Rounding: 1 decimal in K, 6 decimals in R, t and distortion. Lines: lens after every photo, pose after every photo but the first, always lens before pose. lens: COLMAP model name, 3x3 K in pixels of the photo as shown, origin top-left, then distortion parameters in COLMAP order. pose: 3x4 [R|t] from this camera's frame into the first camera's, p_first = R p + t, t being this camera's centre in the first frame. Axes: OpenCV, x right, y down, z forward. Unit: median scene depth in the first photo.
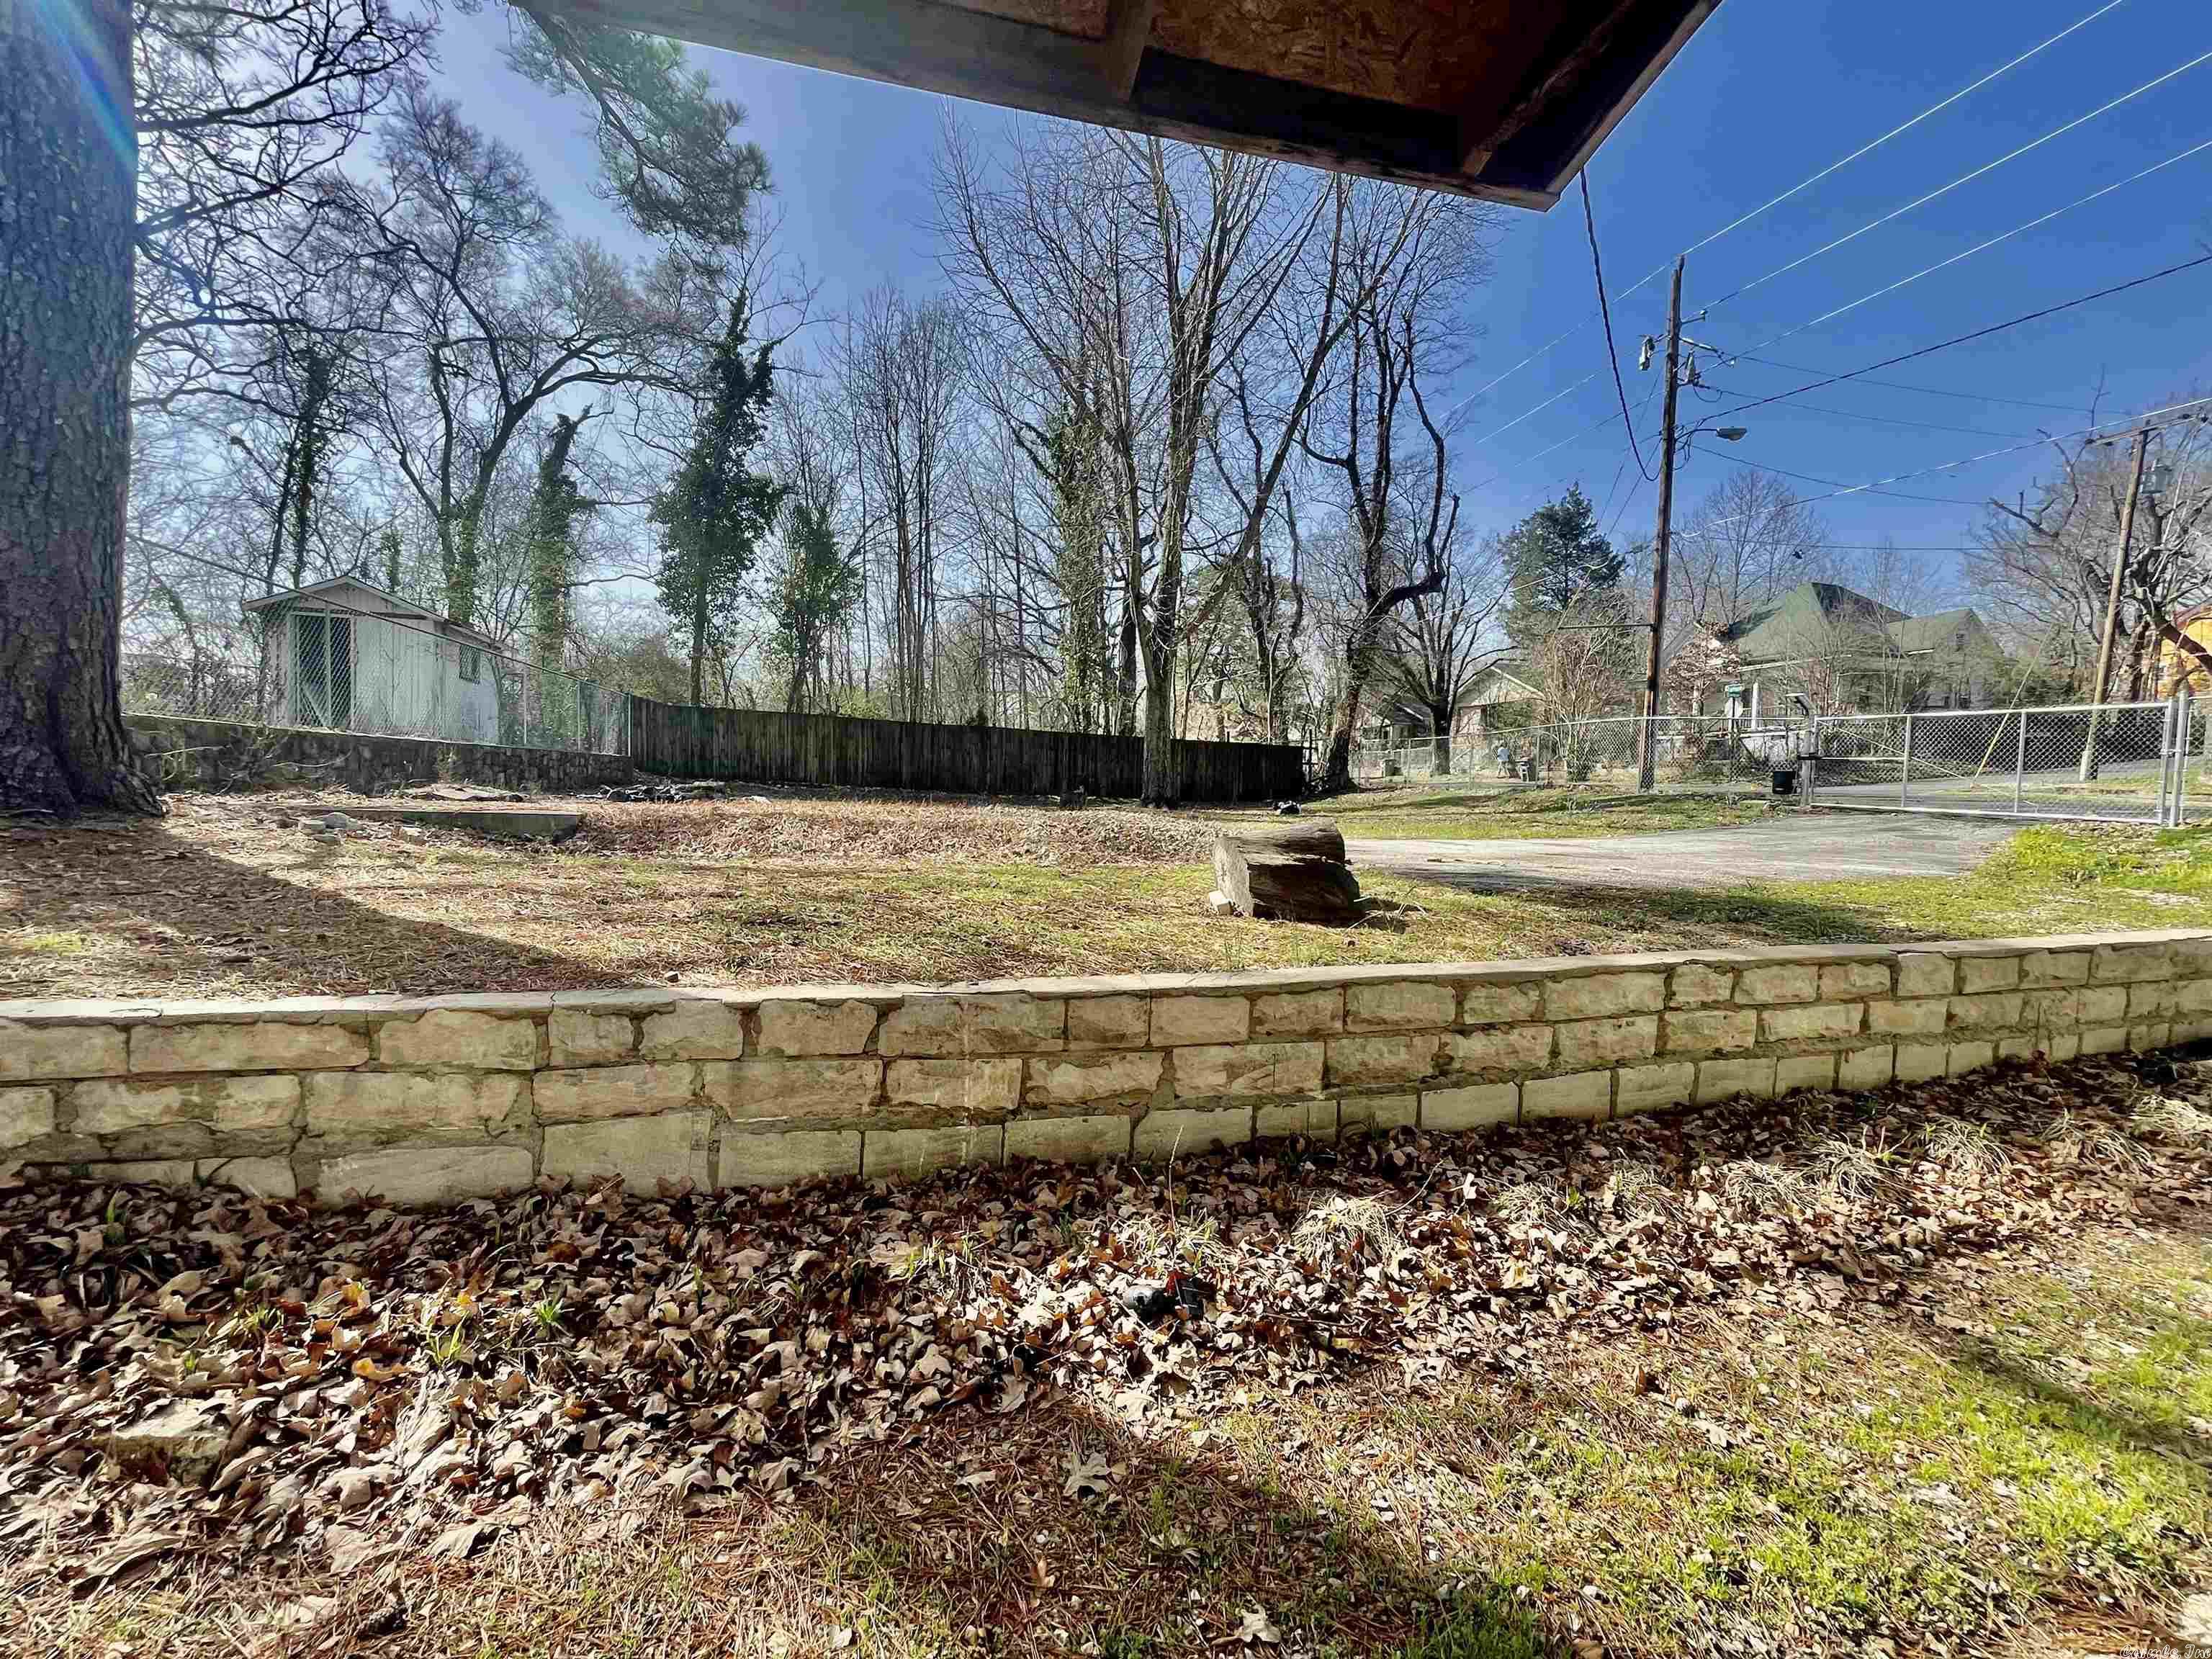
lens RADIAL K [[917.9, 0, 1101.9], [0, 917.9, 831.8], [0, 0, 1]] dist [-0.002158, -0.000745]
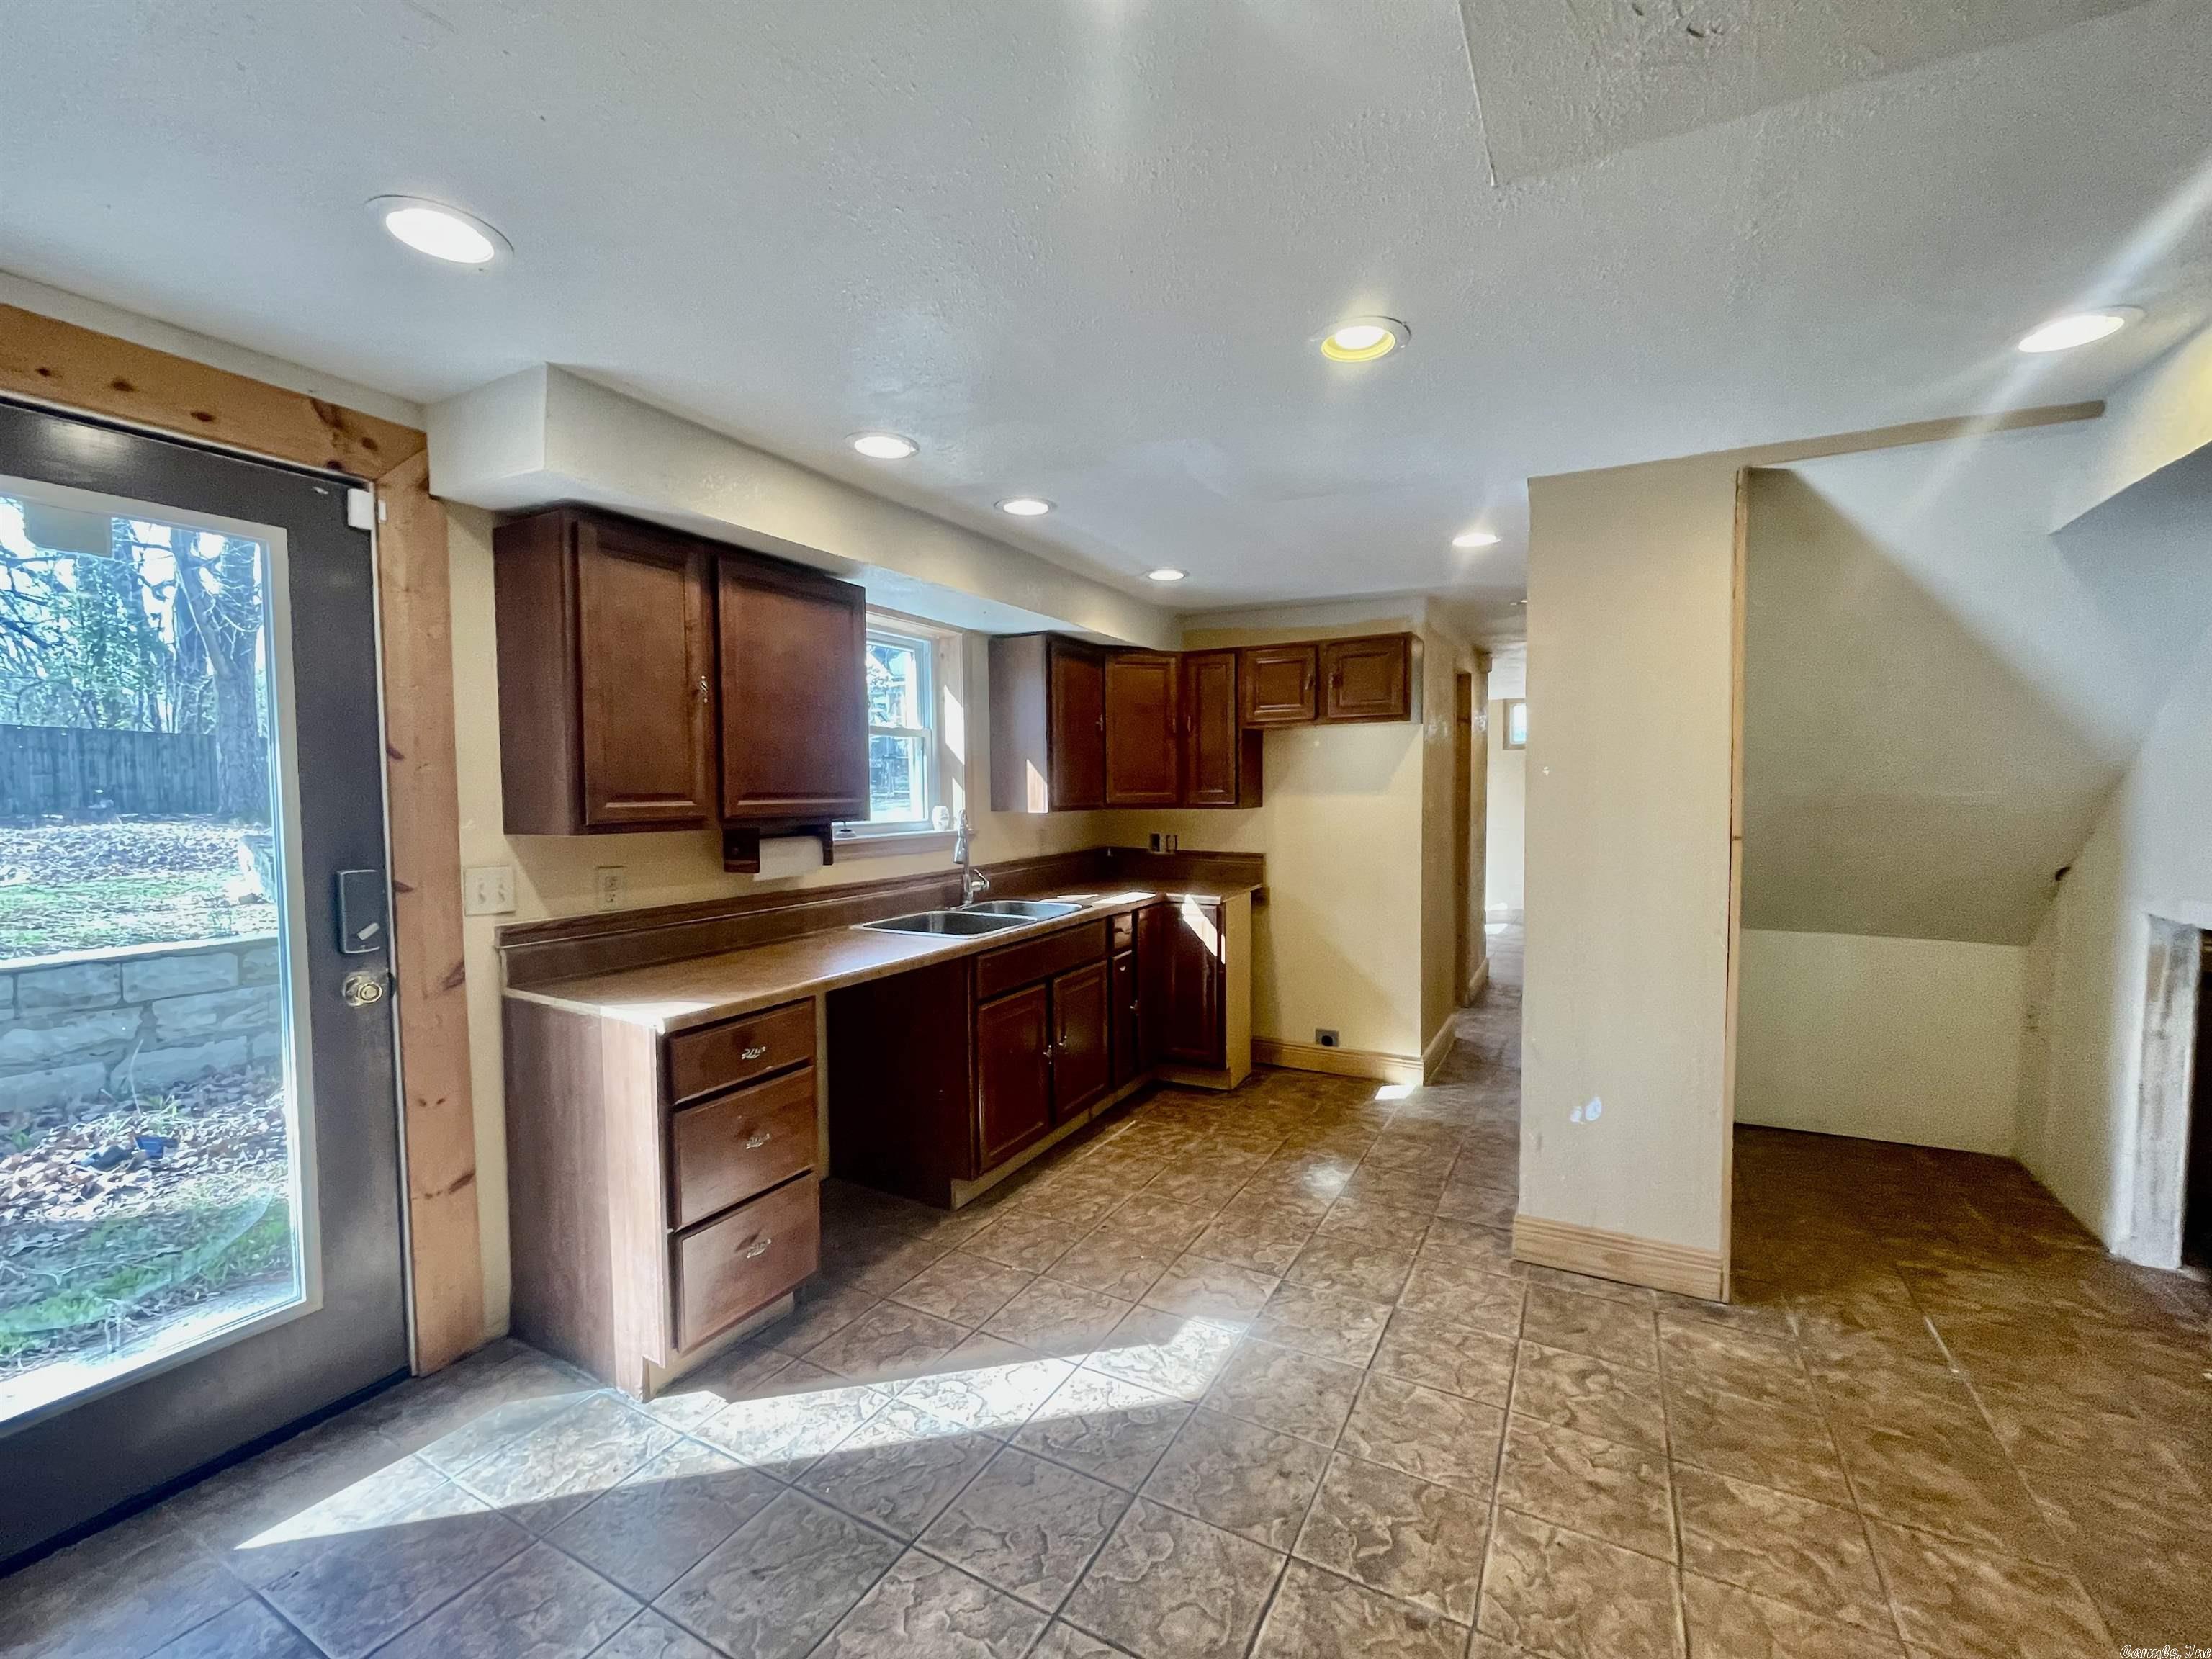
lens RADIAL K [[917.9, 0, 1105.1], [0, 917.9, 824.2], [0, 0, 1]] dist [-0.002158, -0.000745]
pose [[0.701061, -0.062870, 0.710324, 0.155251], [0.065825, 0.997558, 0.023326, 0.068977], [-0.710057, 0.030404, 0.703488, -1.048176]]
